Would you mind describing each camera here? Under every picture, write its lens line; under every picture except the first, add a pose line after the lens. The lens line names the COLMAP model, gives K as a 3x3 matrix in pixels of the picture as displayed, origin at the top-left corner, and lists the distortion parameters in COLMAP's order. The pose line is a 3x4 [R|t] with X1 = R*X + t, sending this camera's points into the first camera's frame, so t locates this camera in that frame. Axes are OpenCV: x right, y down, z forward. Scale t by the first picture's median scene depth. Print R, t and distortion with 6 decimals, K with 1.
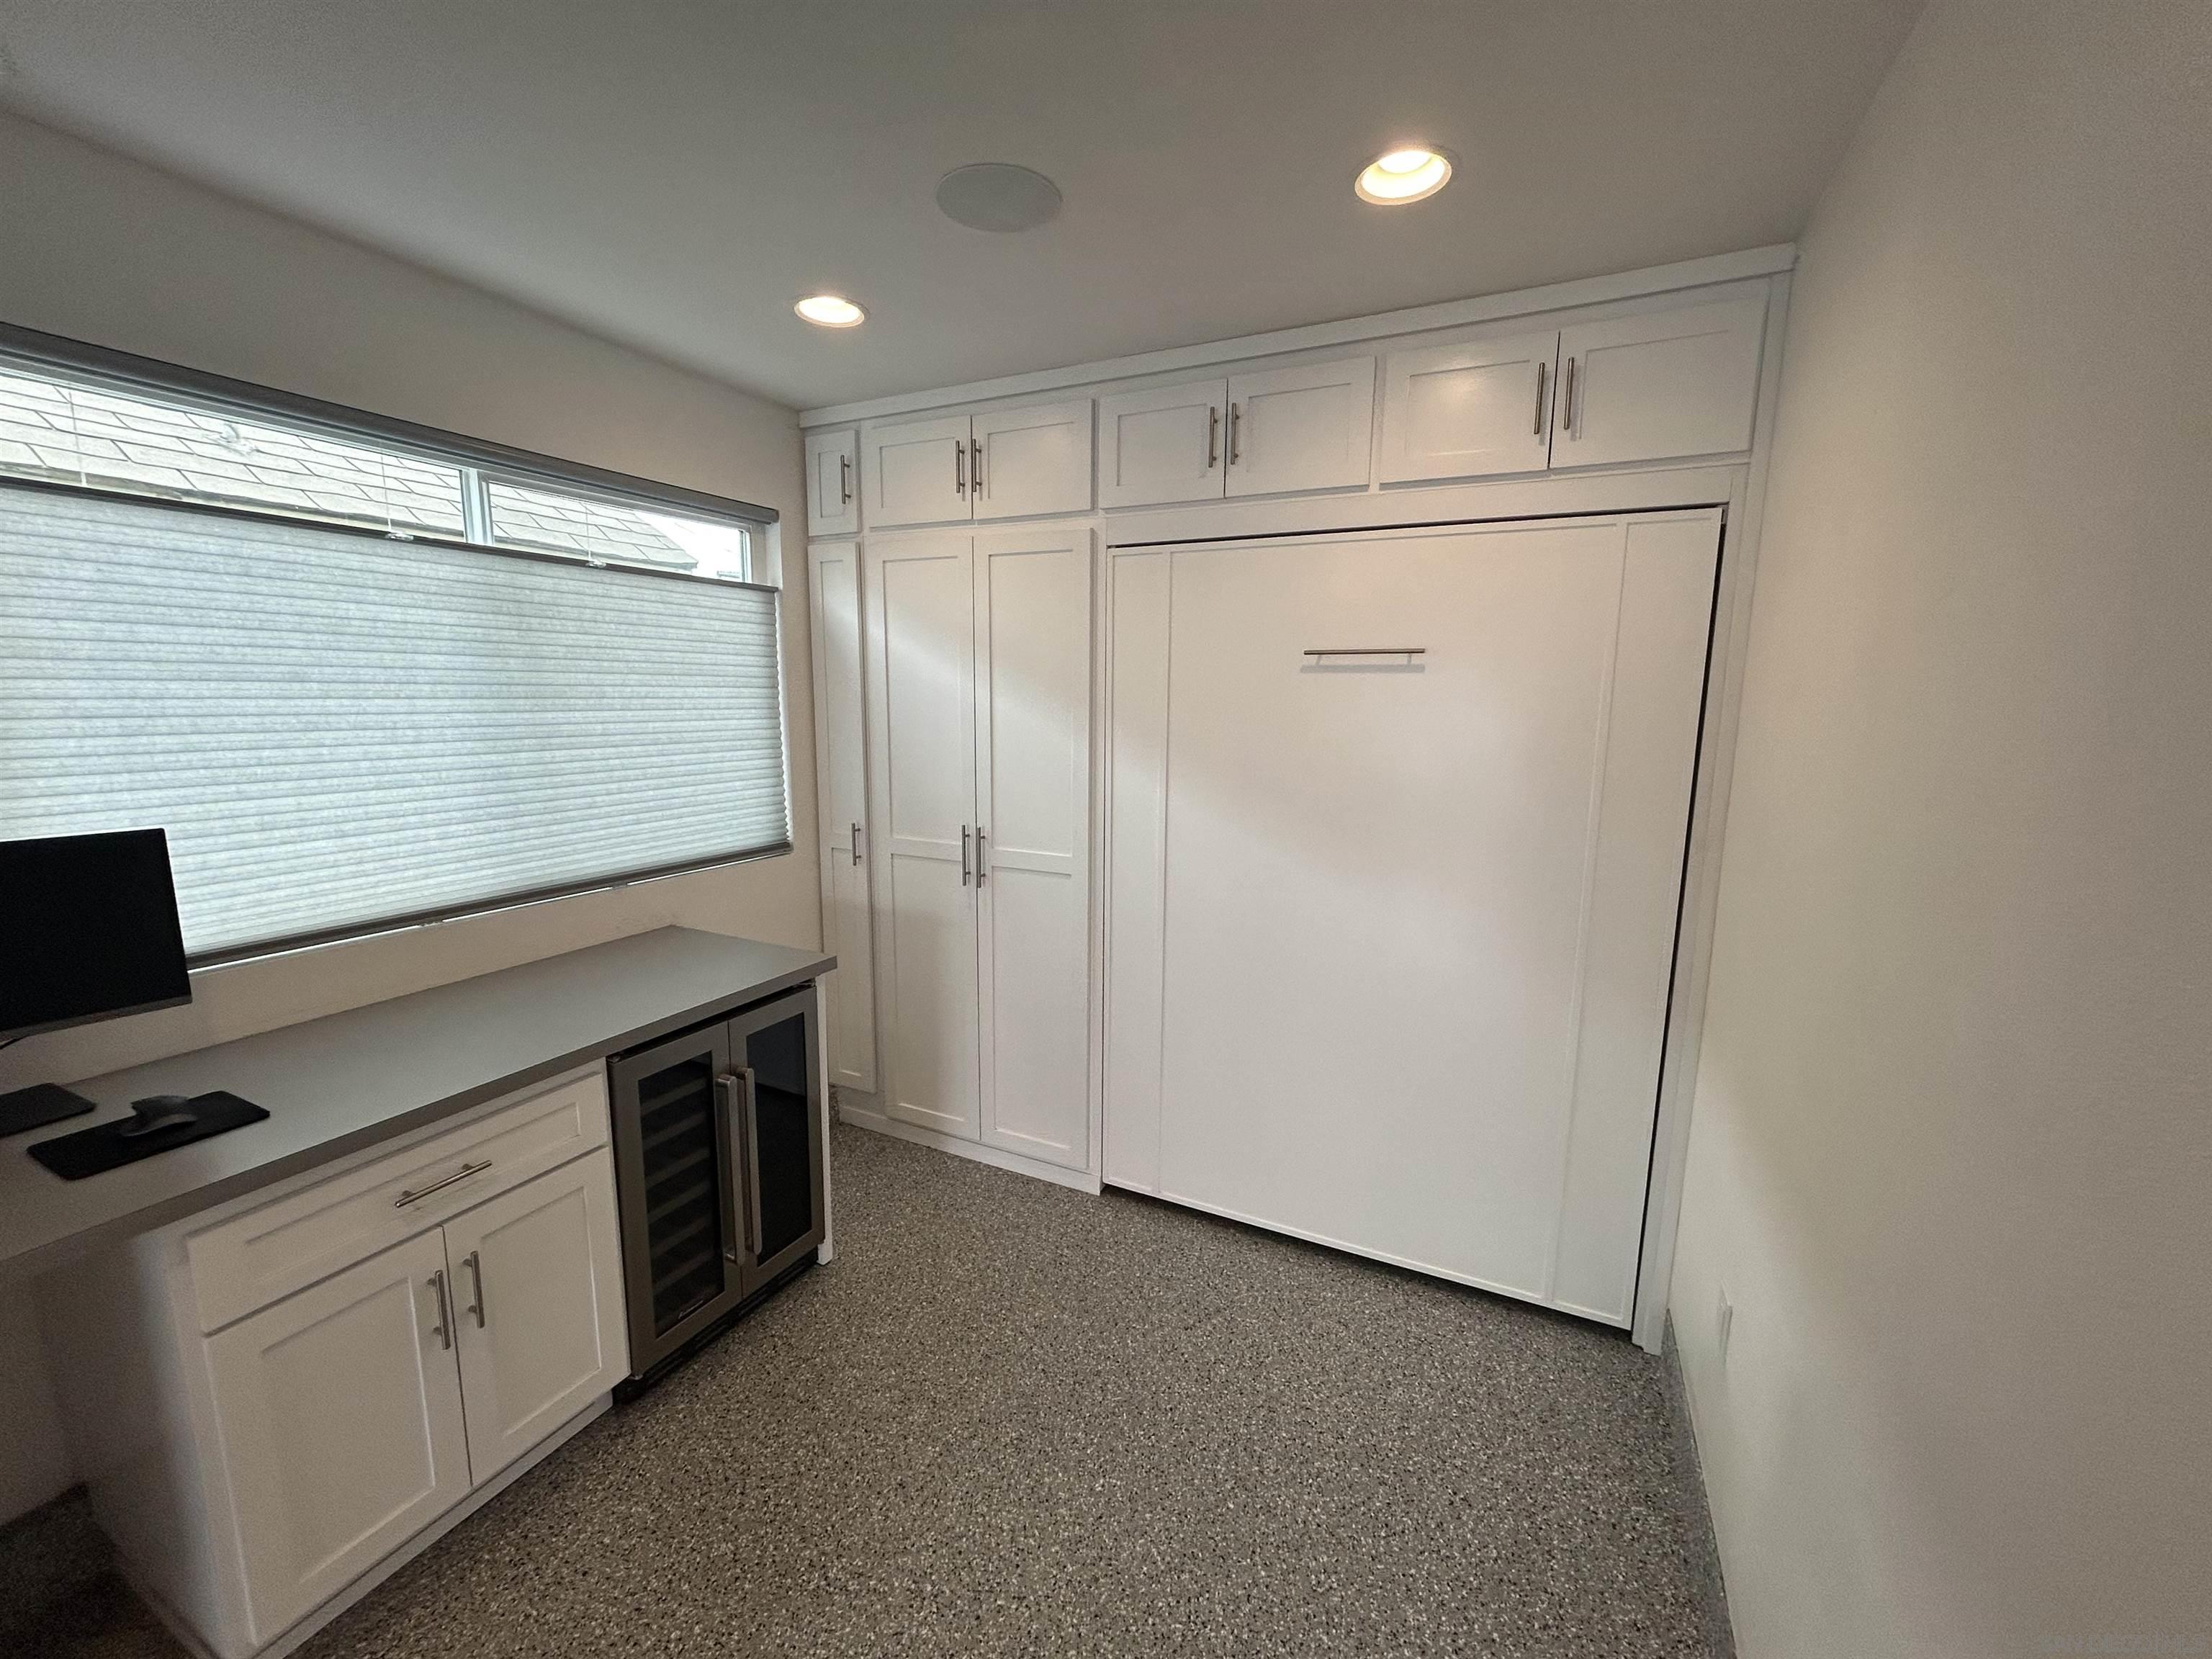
lens RADIAL K [[891.8, 0, 1106.0], [0, 891.8, 829.5], [0, 0, 1]] dist [0.000773, 0.000480]
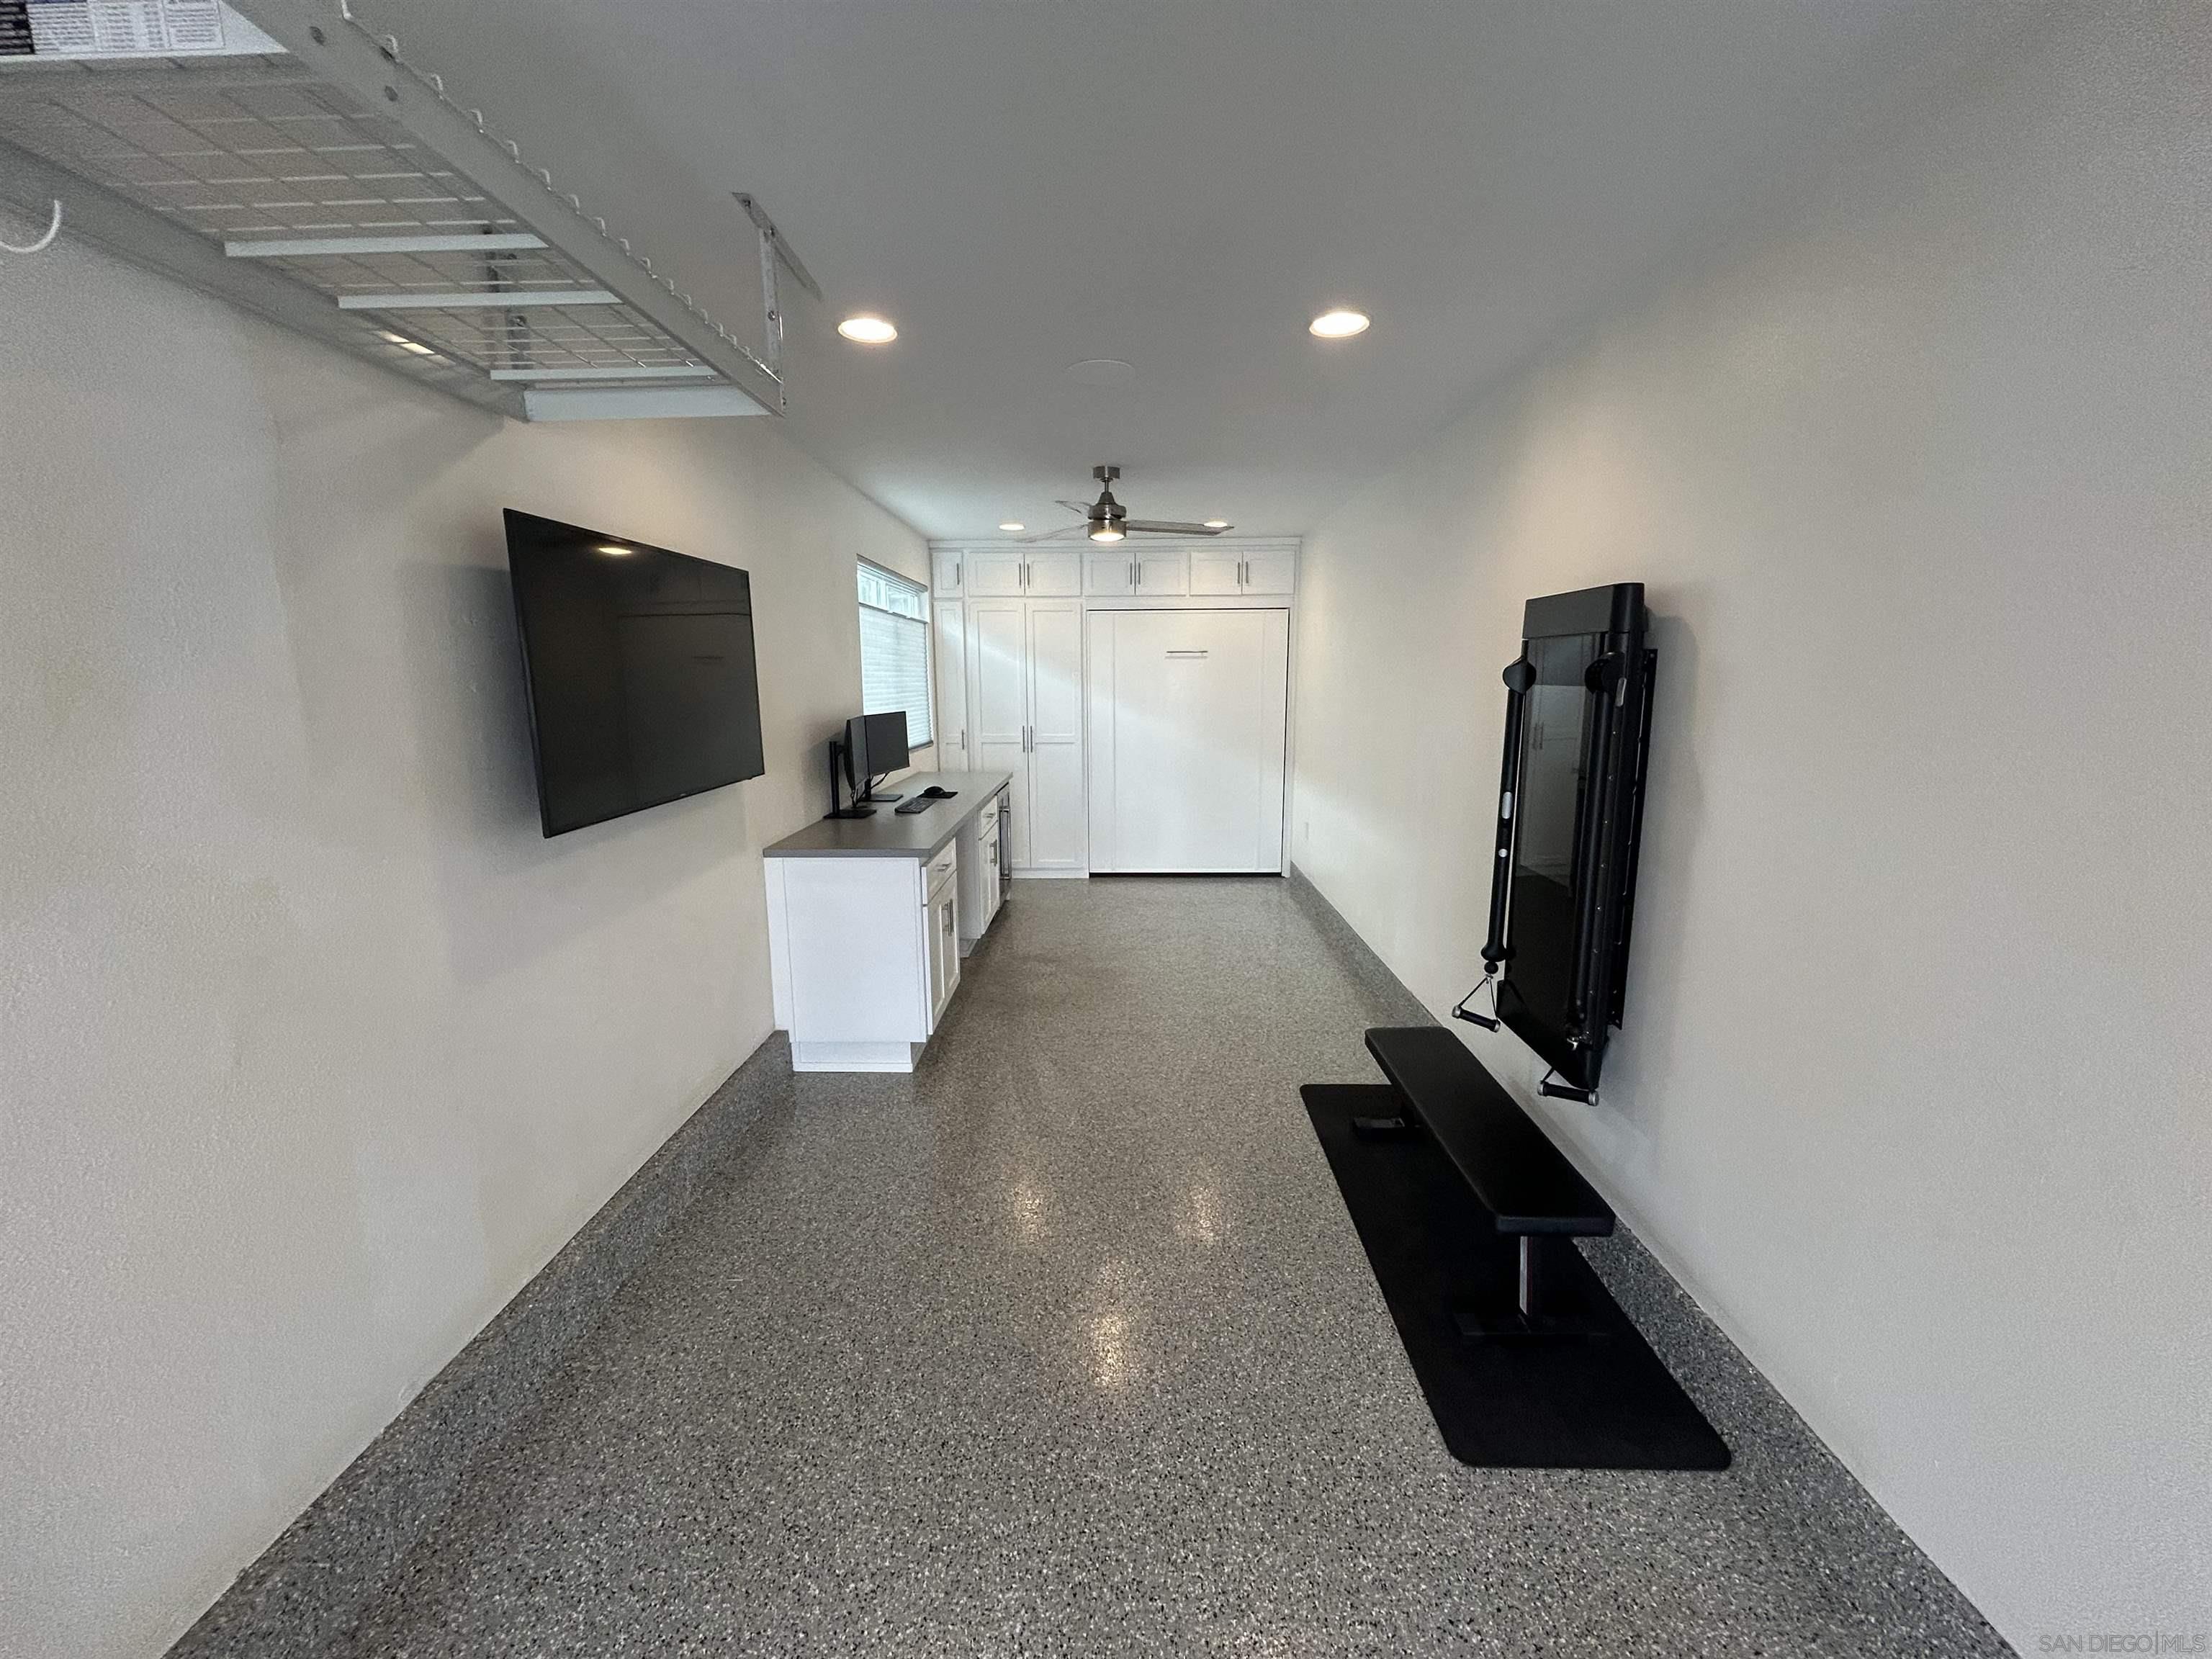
lens RADIAL K [[891.8, 0, 1106.0], [0, 891.8, 829.5], [0, 0, 1]] dist [0.000773, 0.000480]
pose [[0.905761, -0.087112, 0.414739, -1.181516], [0.079831, 0.996197, 0.034896, 0.248576], [-0.416202, 0.001501, 0.909271, -1.494670]]
